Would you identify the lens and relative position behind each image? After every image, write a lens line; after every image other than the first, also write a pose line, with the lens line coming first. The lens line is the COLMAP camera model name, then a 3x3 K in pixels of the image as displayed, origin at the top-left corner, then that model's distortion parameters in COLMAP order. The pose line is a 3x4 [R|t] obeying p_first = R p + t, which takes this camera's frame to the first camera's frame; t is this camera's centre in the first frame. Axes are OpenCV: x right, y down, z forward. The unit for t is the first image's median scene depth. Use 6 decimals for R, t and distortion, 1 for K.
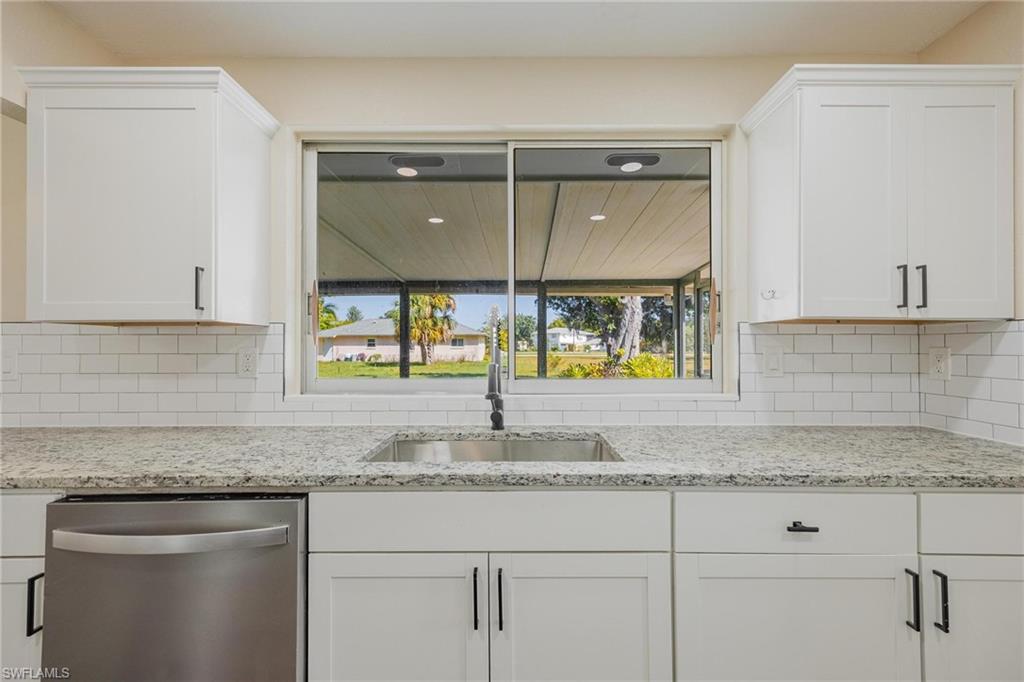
lens RADIAL K [[409.1, 0, 512.0], [0, 409.1, 341.0], [0, 0, 1]] dist [-0.000209, -0.000045]
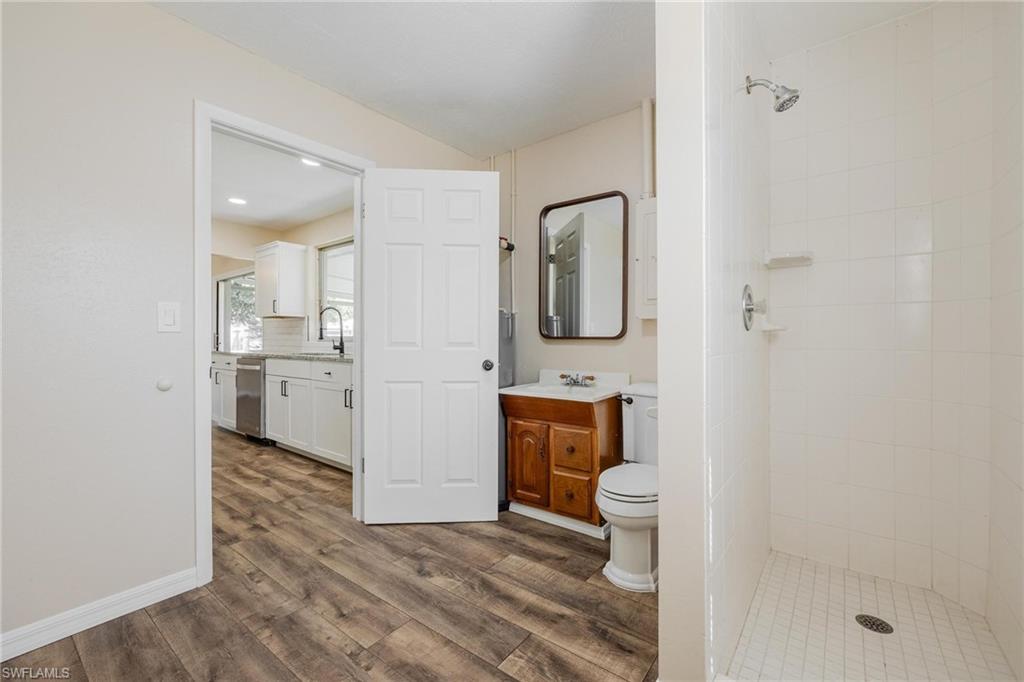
lens RADIAL K [[436.2, 0, 512.0], [0, 436.2, 341.0], [0, 0, 1]] dist [-0.000306, -0.000036]
pose [[0.783726, 0.004100, -0.621093, 0.380375], [0.004188, 0.999921, 0.011885, 0.014987], [0.621092, -0.011916, 0.783647, -0.077969]]
